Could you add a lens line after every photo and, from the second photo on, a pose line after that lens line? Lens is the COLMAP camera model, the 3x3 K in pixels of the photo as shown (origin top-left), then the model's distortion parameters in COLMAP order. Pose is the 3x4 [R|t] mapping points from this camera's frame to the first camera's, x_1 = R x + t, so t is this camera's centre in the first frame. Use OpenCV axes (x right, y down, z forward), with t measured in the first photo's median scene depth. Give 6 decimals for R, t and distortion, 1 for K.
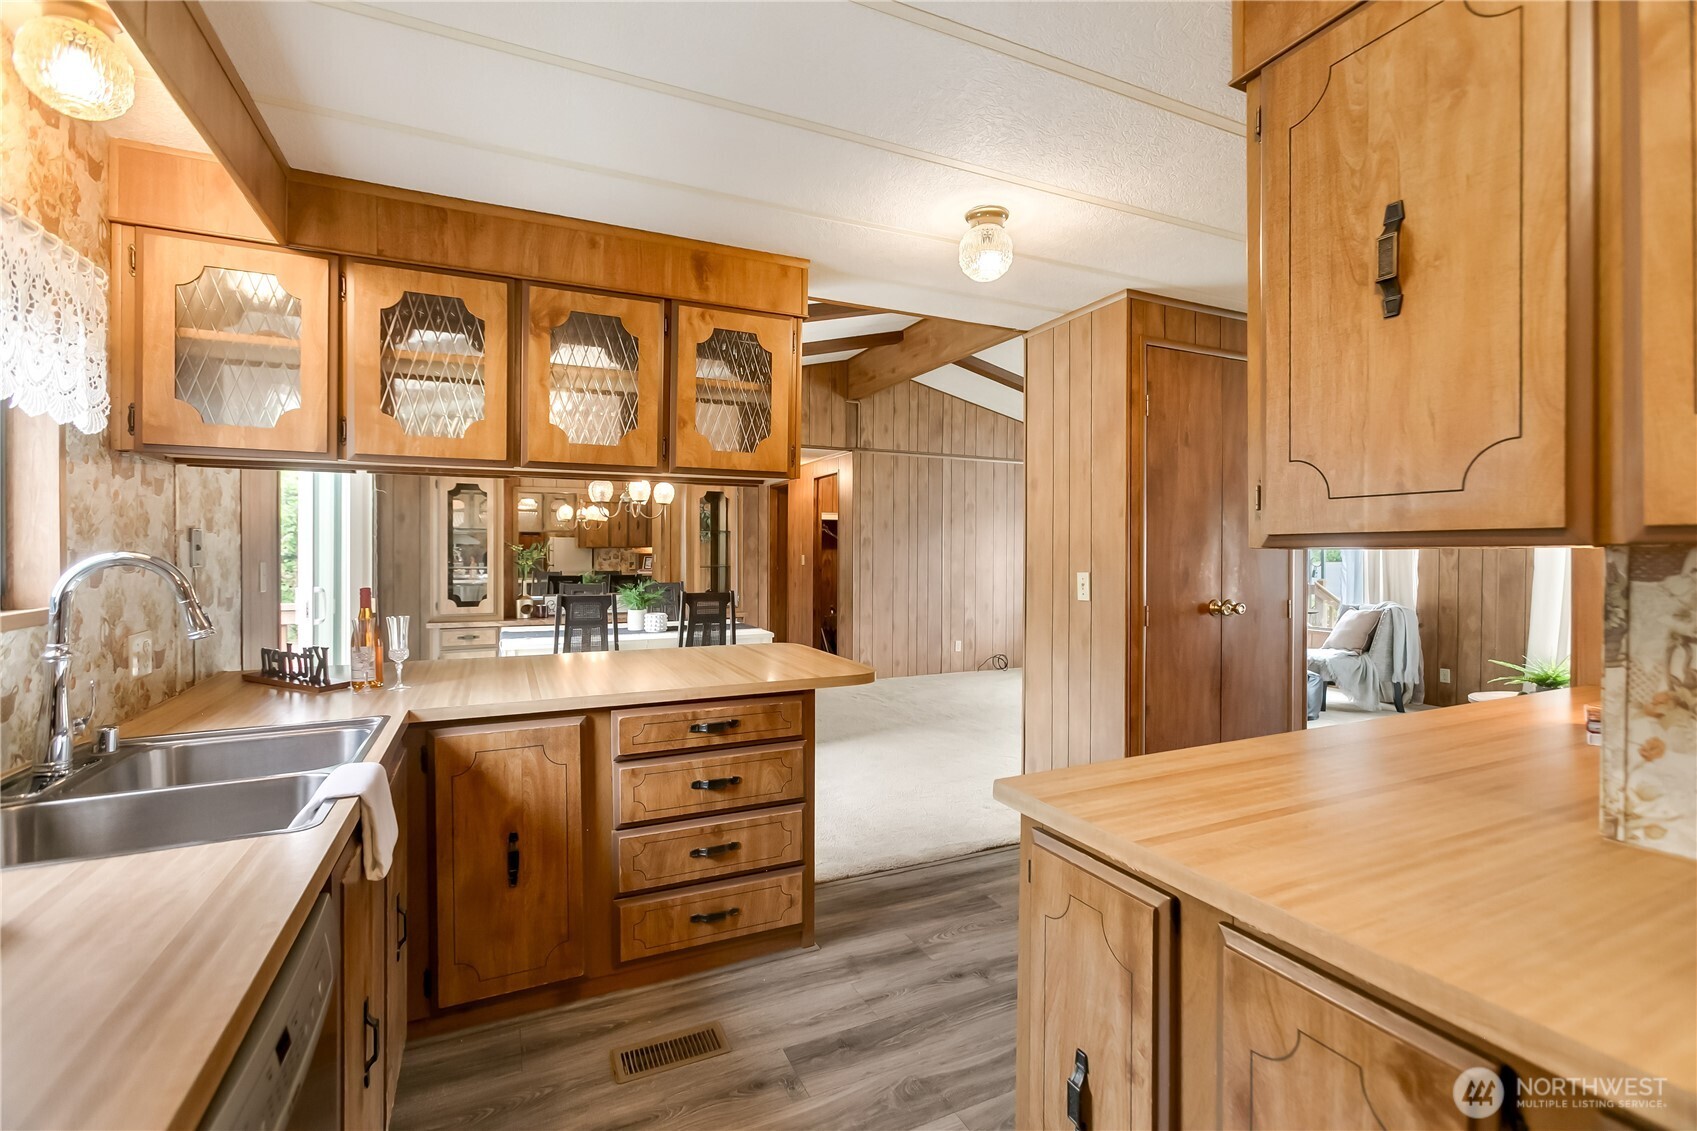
lens RADIAL K [[752.1, 0, 848.5], [0, 752.1, 565.5], [0, 0, 1]] dist [-0.016793, 0.015221]
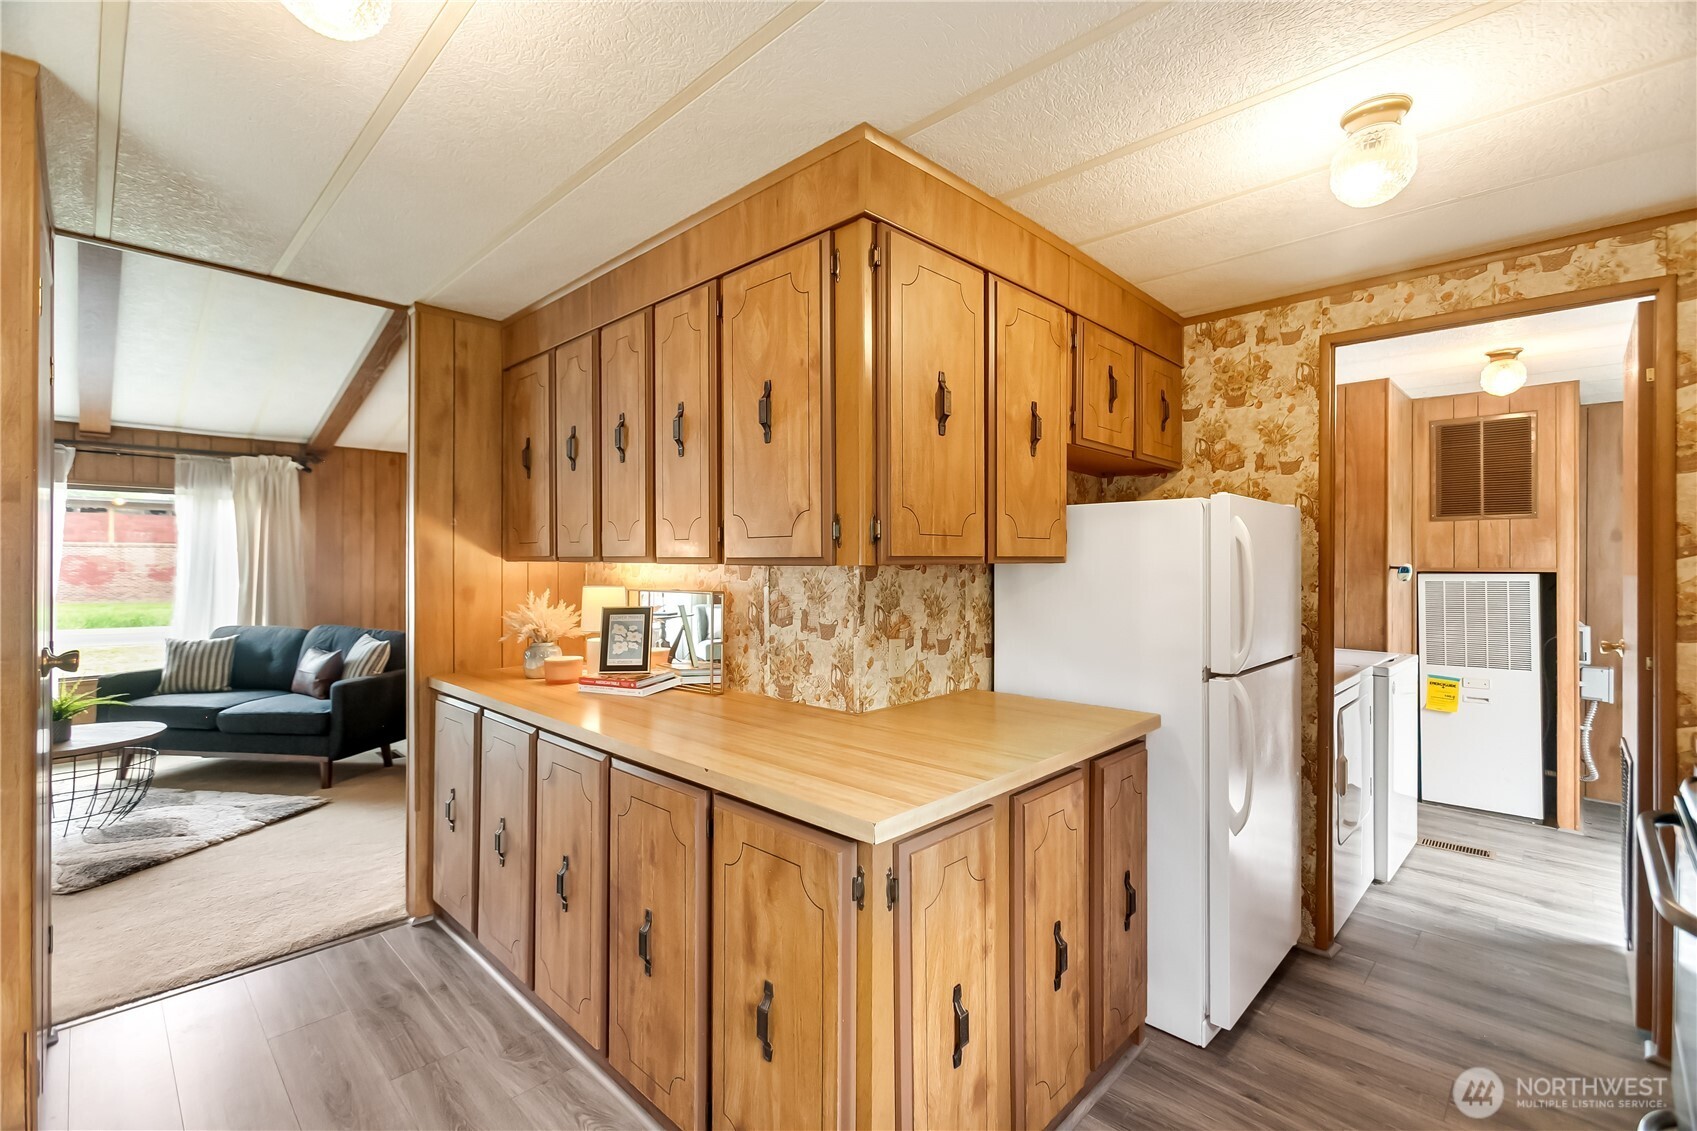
lens RADIAL K [[752.1, 0, 848.5], [0, 752.1, 565.5], [0, 0, 1]] dist [-0.016793, 0.015221]
pose [[-0.354186, -0.005402, 0.935159, -0.354517], [0.014318, 0.999835, 0.011199, -0.020169], [-0.935065, 0.017356, -0.354050, 0.746048]]
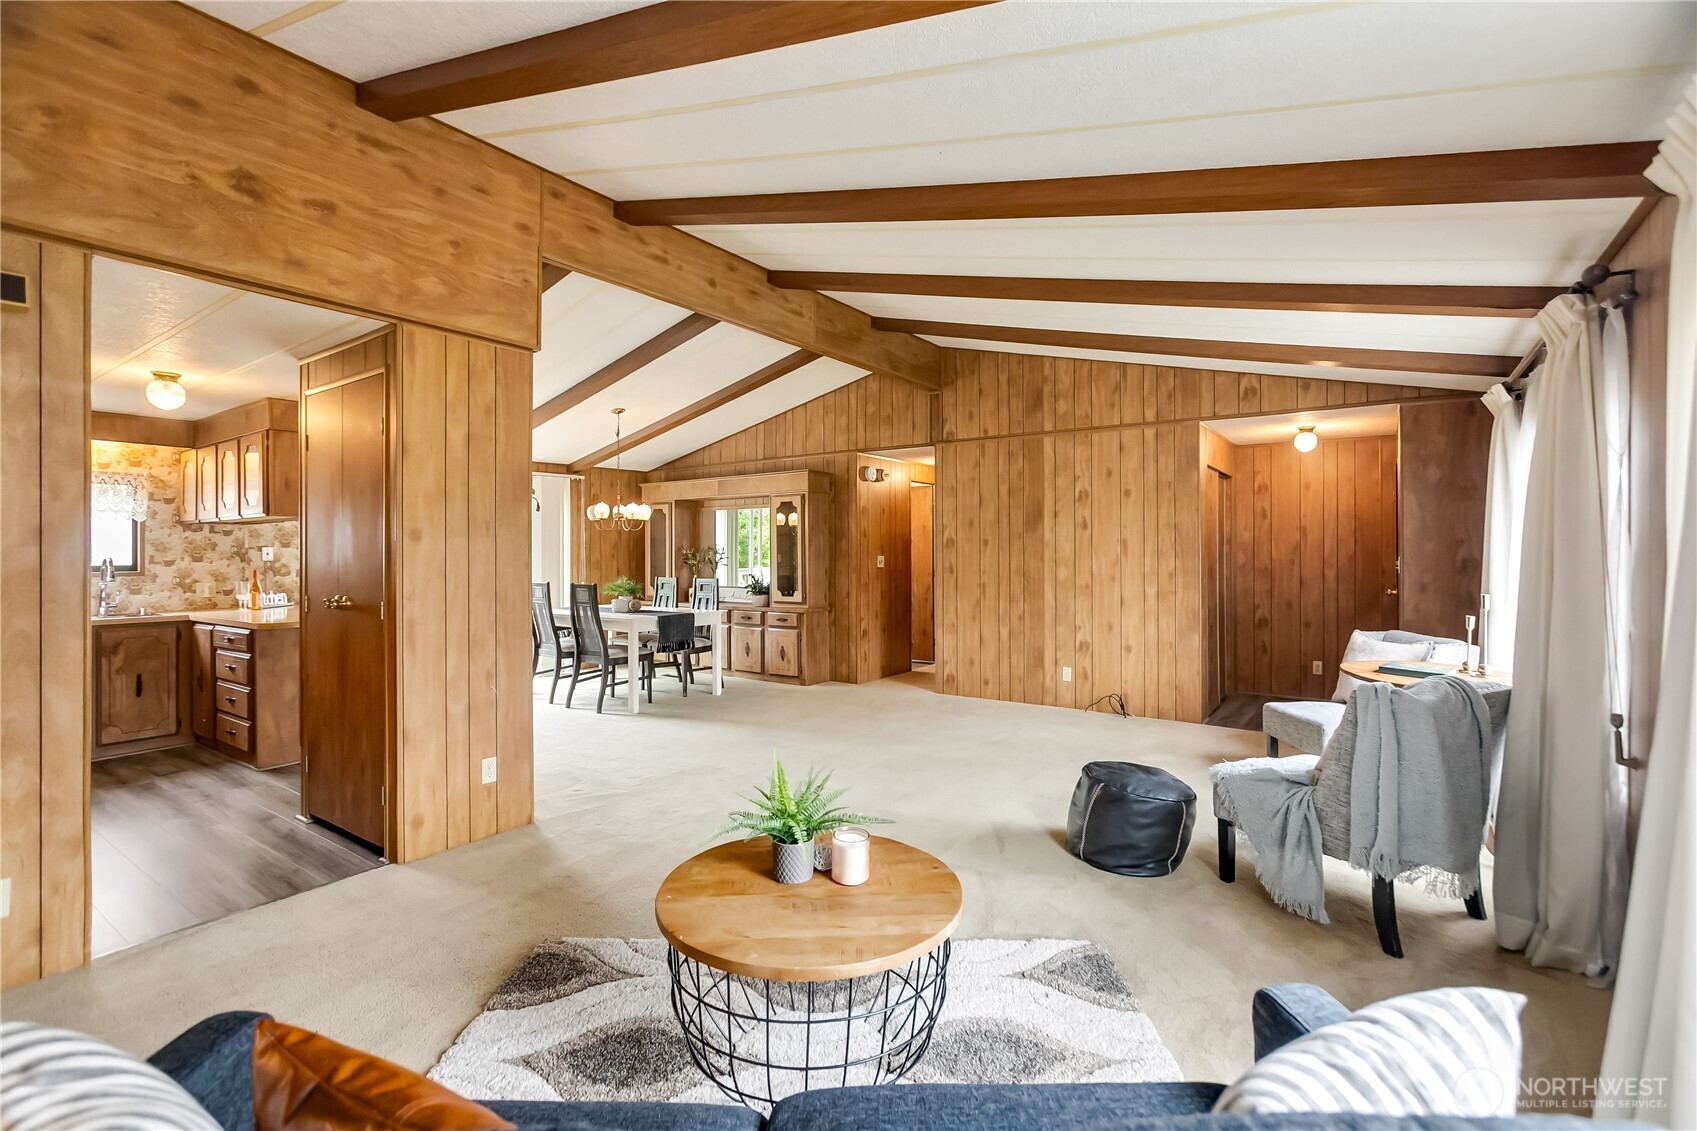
lens RADIAL K [[774.5, 0, 856.6], [0, 774.5, 545.5], [0, 0, 1]] dist [0.000178, 0.009702]
pose [[0.505595, -0.012112, -0.862686, 2.390353], [-0.012103, 0.999703, -0.021129, -0.020324], [0.862686, 0.021124, 0.505299, 1.321959]]
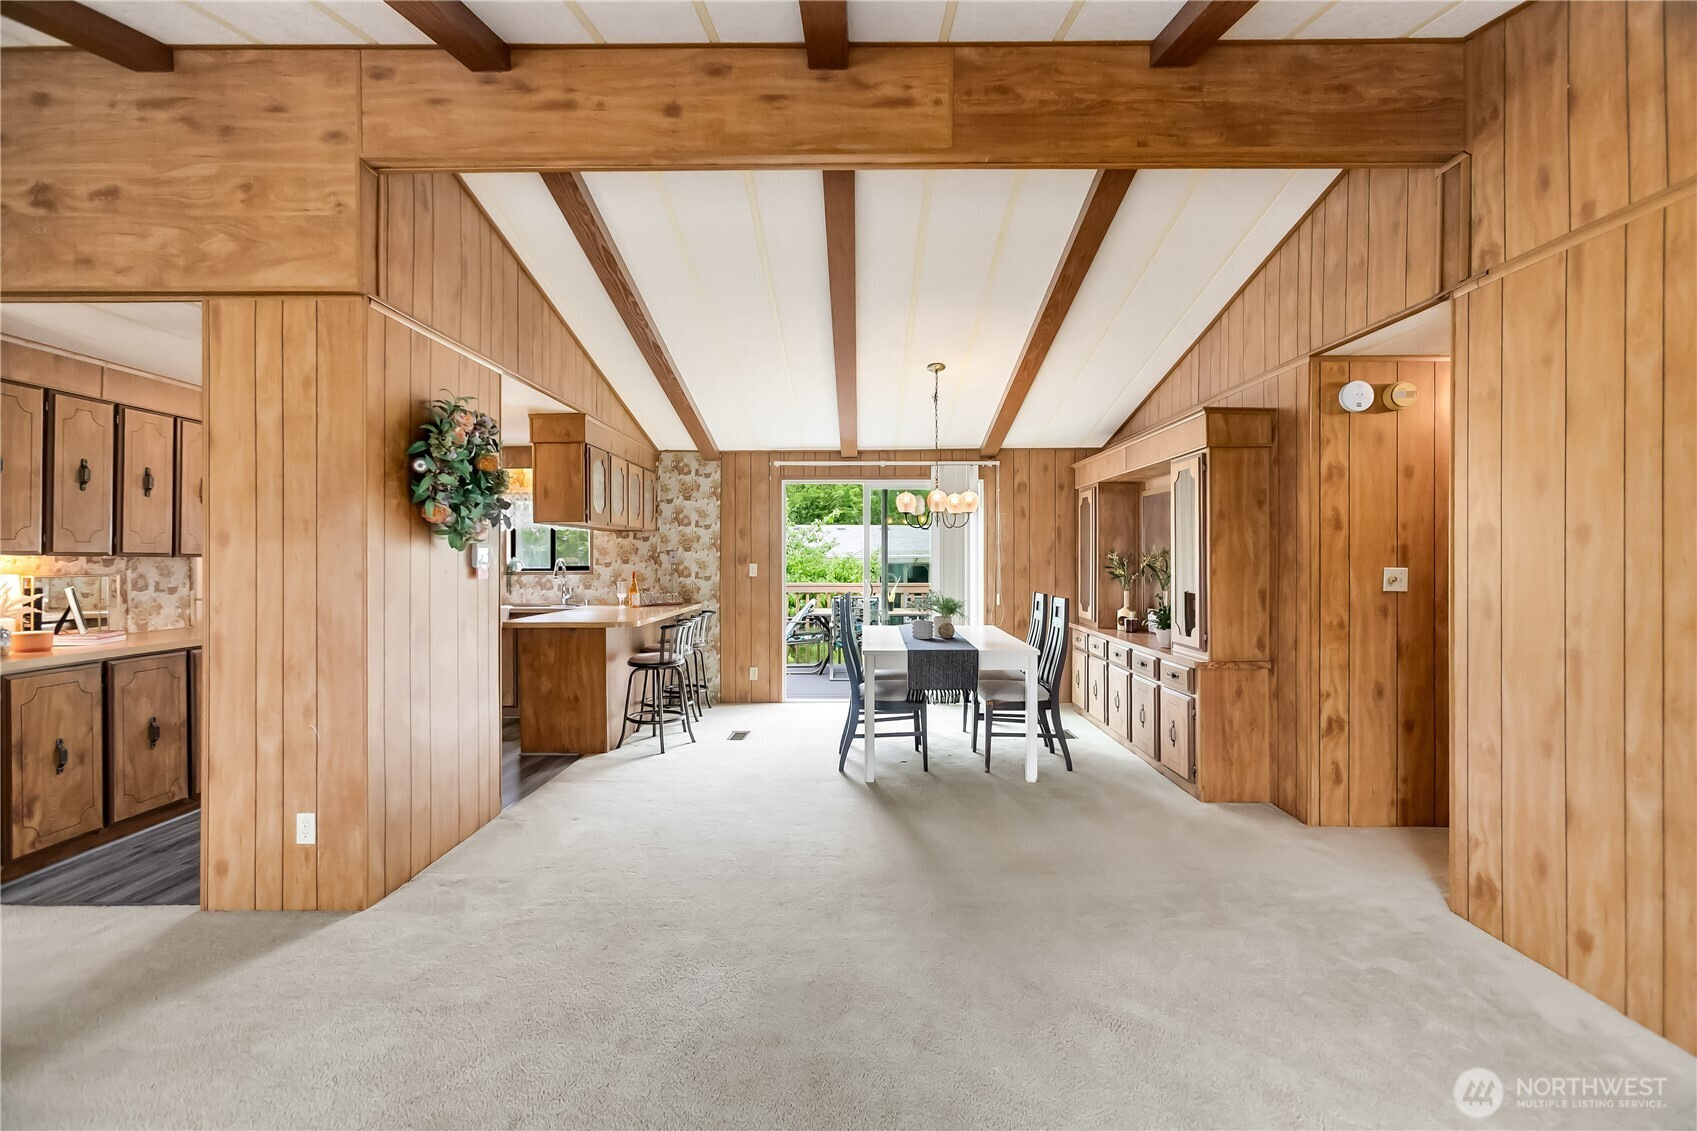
lens RADIAL K [[749.1, 0, 852.8], [0, 749.1, 556.6], [0, 0, 1]] dist [-0.011794, 0.007505]
pose [[-0.427942, -0.002422, -0.903803, 1.432156], [-0.019250, 0.999794, 0.006436, -0.056683], [0.903601, 0.020152, -0.427900, 2.718796]]
